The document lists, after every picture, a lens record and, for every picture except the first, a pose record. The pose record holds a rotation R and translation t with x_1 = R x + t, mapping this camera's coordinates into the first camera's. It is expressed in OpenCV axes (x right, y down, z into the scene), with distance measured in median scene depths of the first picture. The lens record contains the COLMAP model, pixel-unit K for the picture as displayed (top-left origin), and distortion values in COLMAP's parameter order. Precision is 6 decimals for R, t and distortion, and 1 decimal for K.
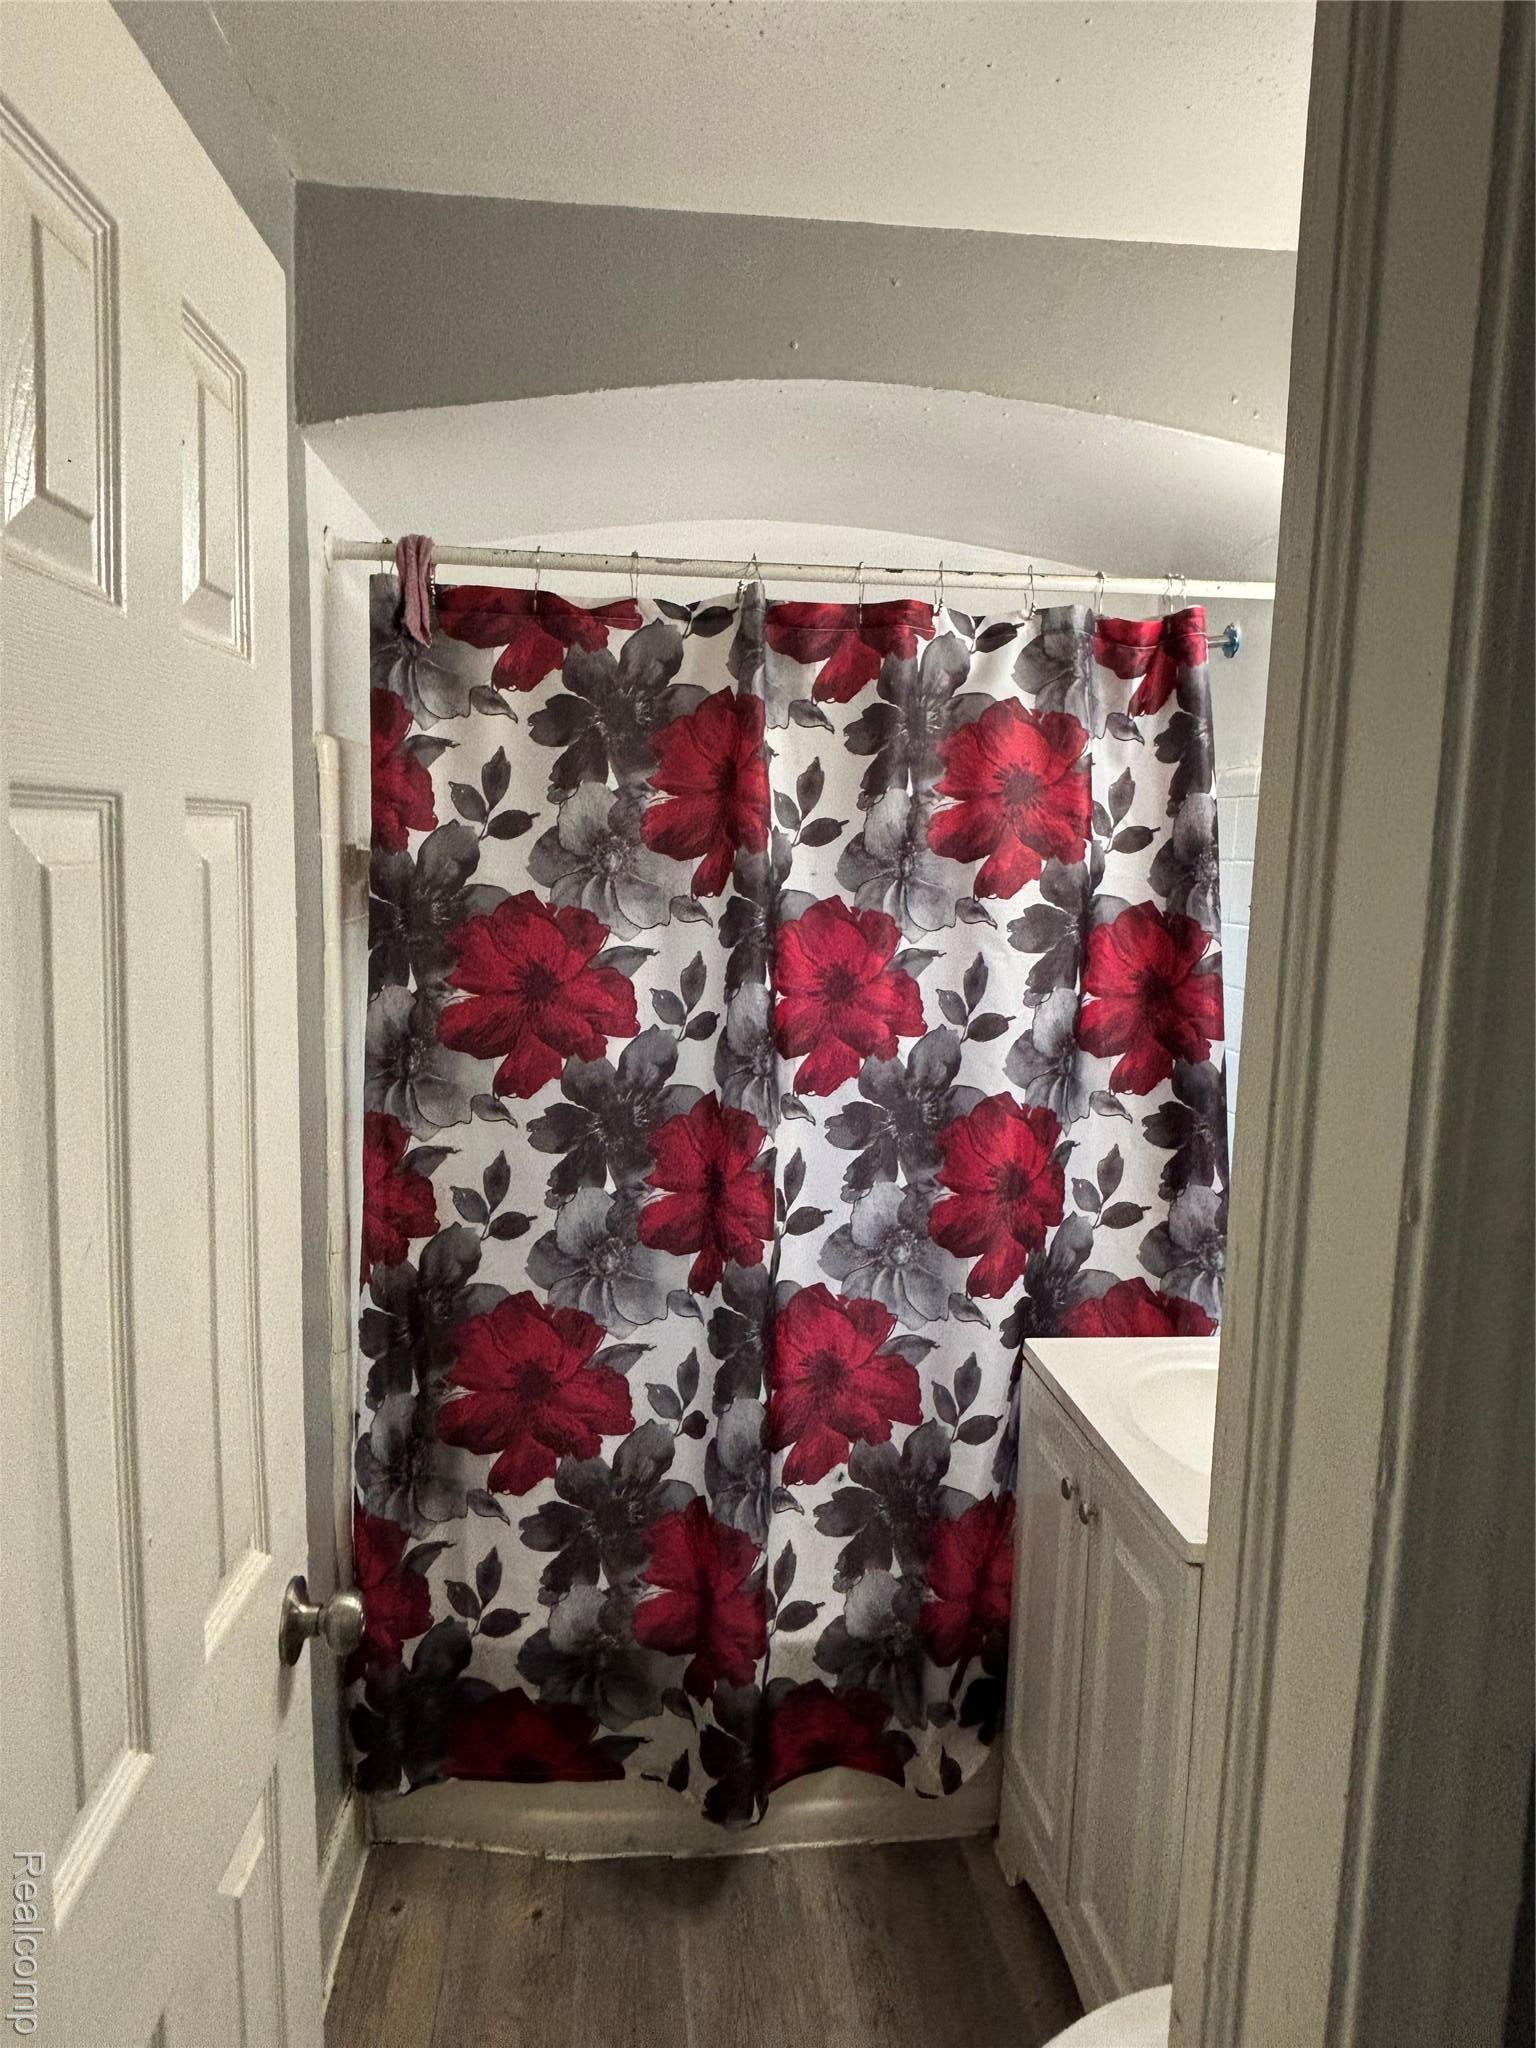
lens RADIAL K [[1369.1, 0, 763.0], [0, 1369.1, 1012.7], [0, 0, 1]] dist [0.028153, -0.046535]
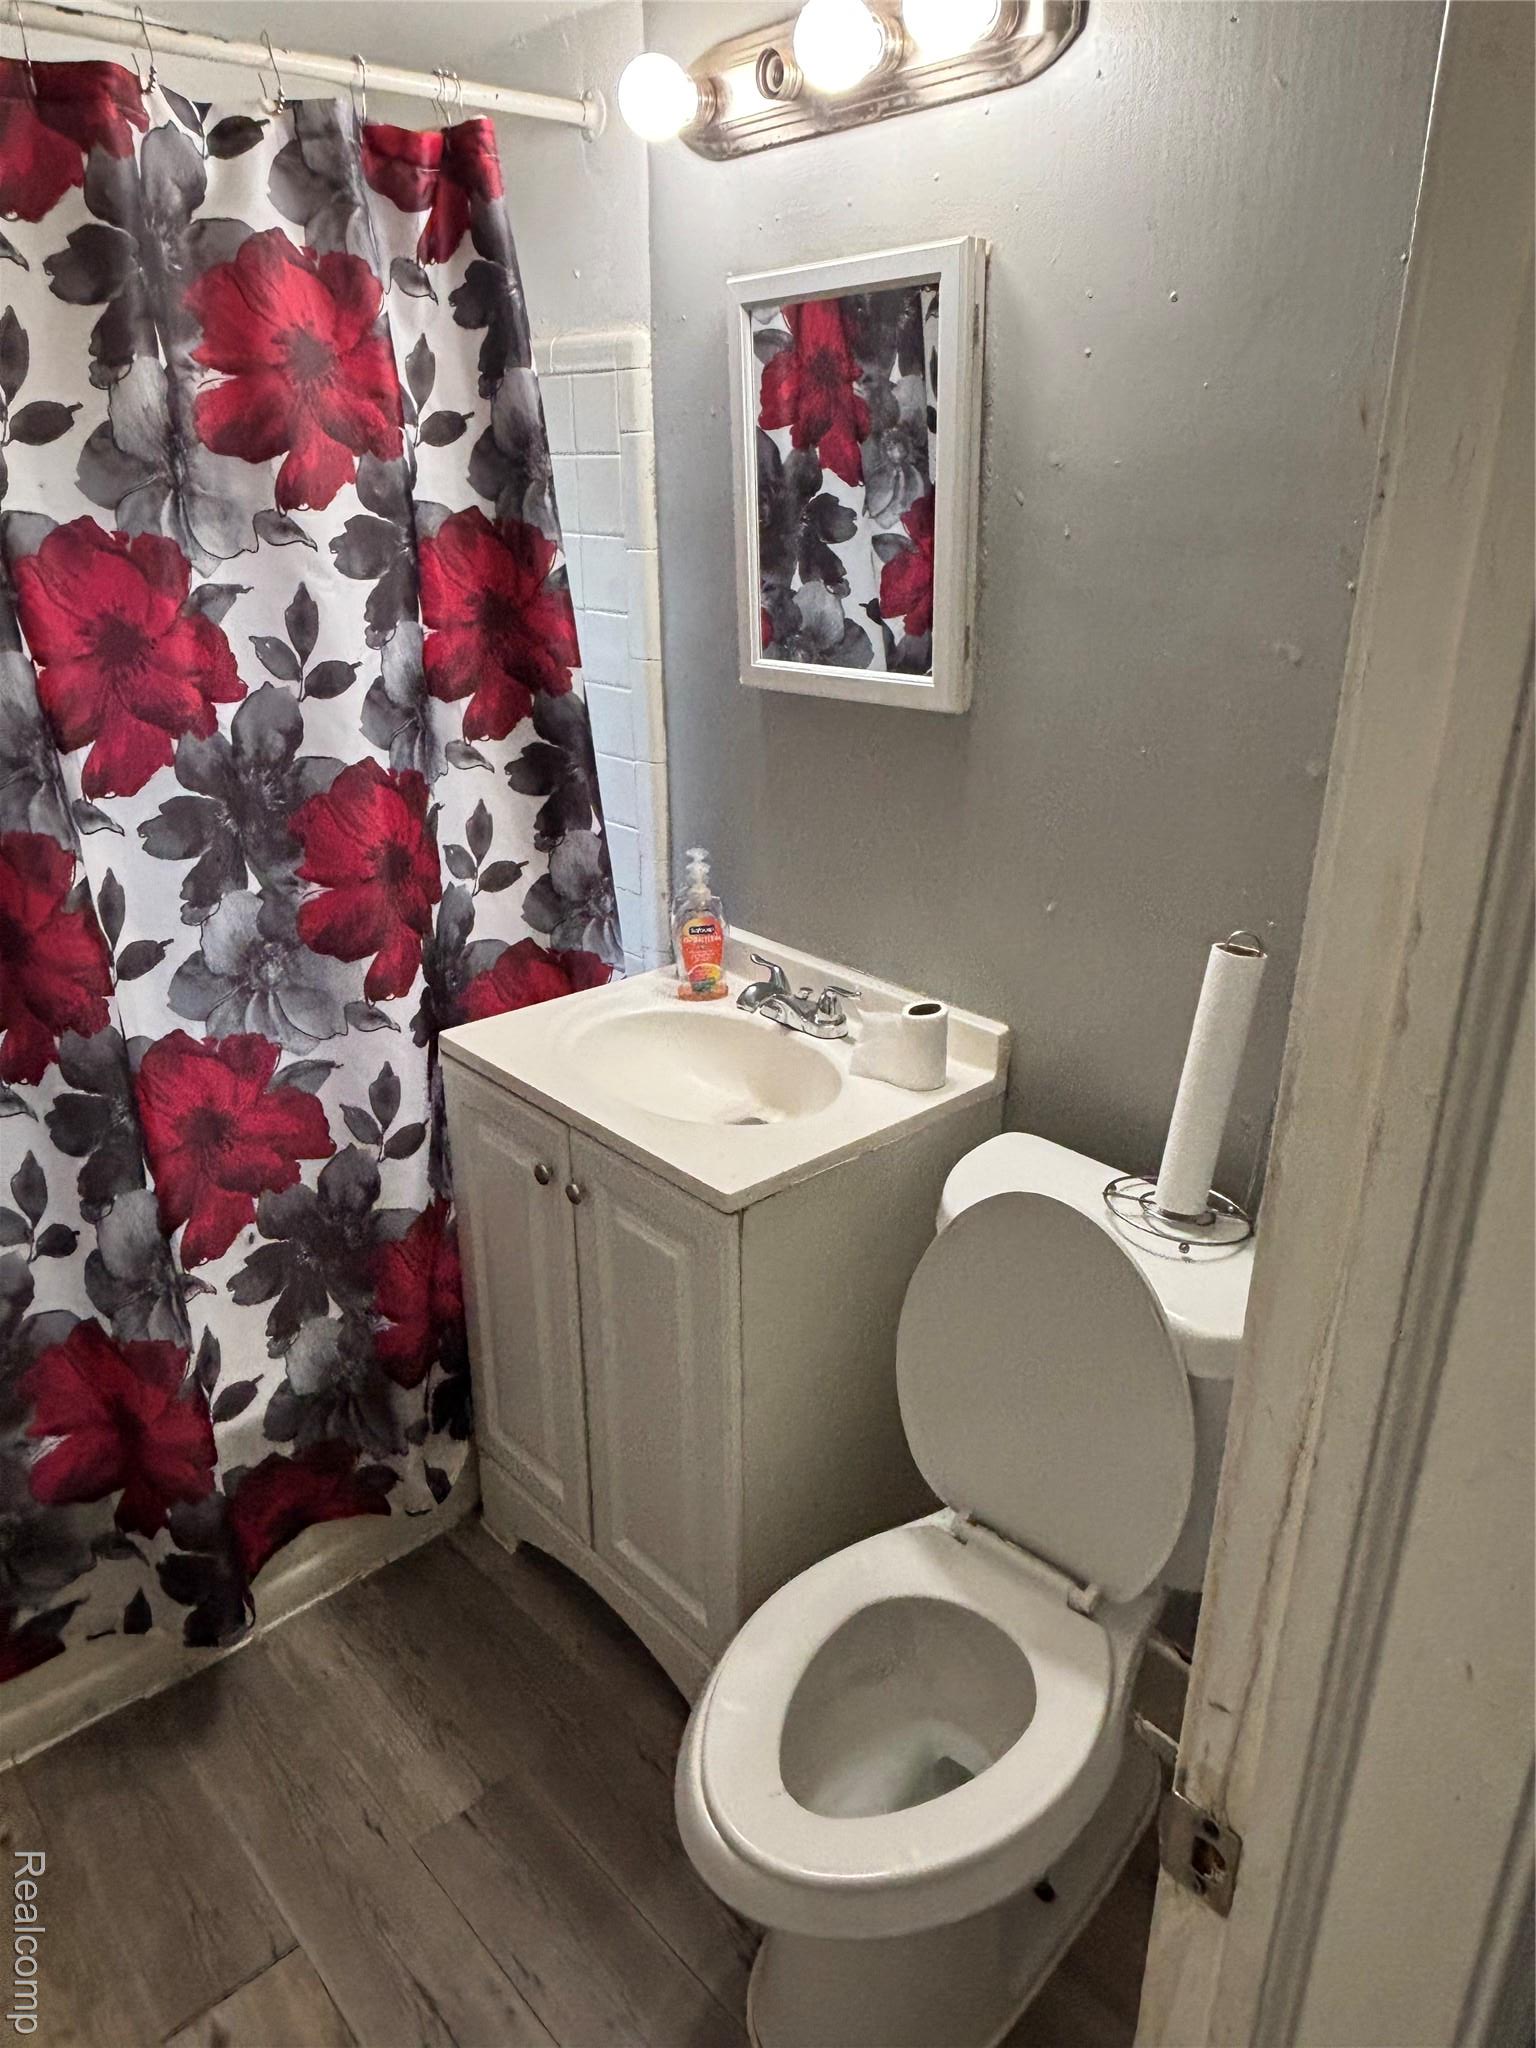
lens RADIAL K [[1369.1, 0, 785.3], [0, 1369.1, 1024.3], [0, 0, 1]] dist [0.028153, -0.046535]
pose [[0.808156, -0.244796, 0.535686, -0.102232], [0.095017, 0.951807, 0.291608, -0.006472], [-0.581254, -0.184765, 0.792468, 0.158176]]
